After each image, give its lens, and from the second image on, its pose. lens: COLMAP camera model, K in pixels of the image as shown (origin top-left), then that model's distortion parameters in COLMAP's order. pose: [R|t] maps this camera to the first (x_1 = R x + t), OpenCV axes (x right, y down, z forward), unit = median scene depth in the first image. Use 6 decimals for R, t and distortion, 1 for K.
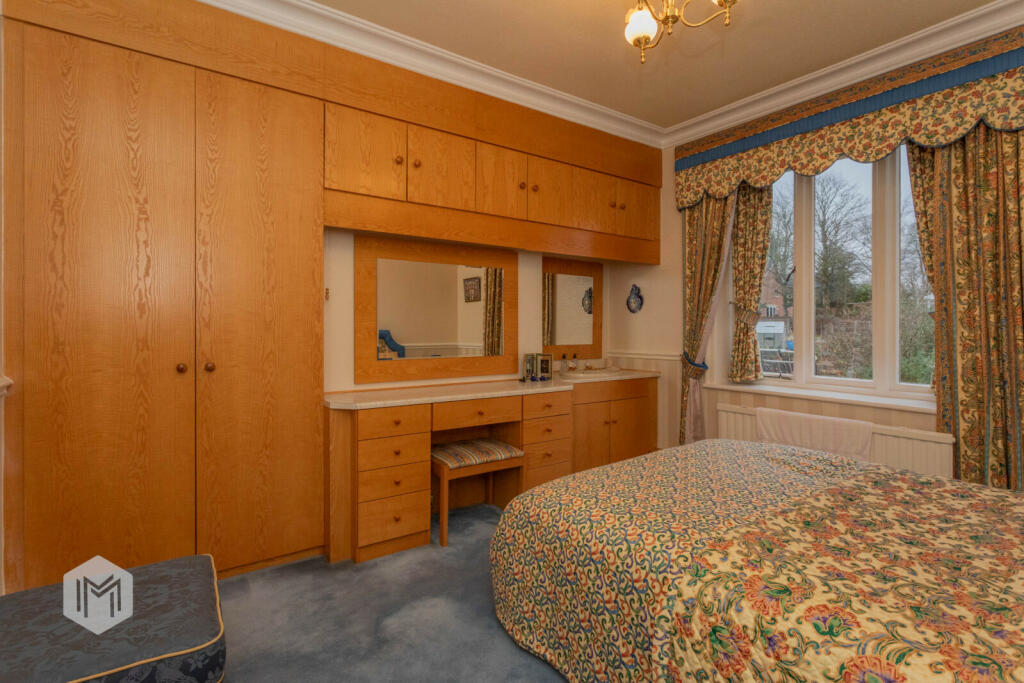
lens RADIAL K [[494.8, 0, 512.0], [0, 494.8, 341.5], [0, 0, 1]] dist [0.003770, 0.001122]
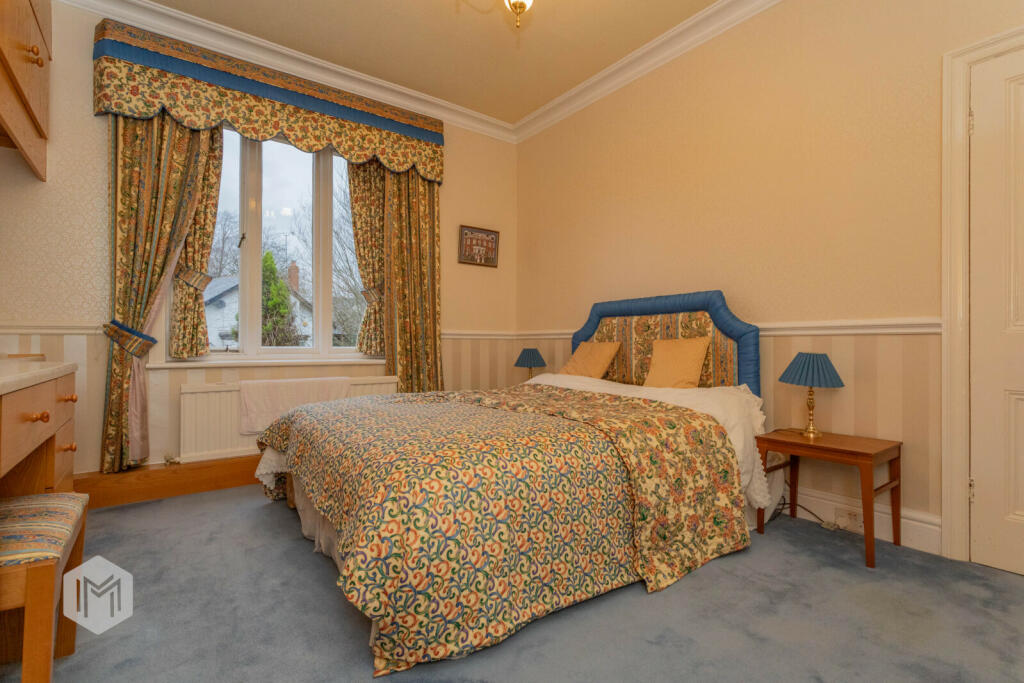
lens RADIAL K [[494.8, 0, 512.0], [0, 494.8, 341.5], [0, 0, 1]] dist [0.003770, 0.001122]
pose [[-0.017958, 0.001675, 0.999837, -0.450502], [0.024010, 0.999711, -0.001243, 0.081715], [-0.999550, 0.023984, -0.017993, 0.574123]]
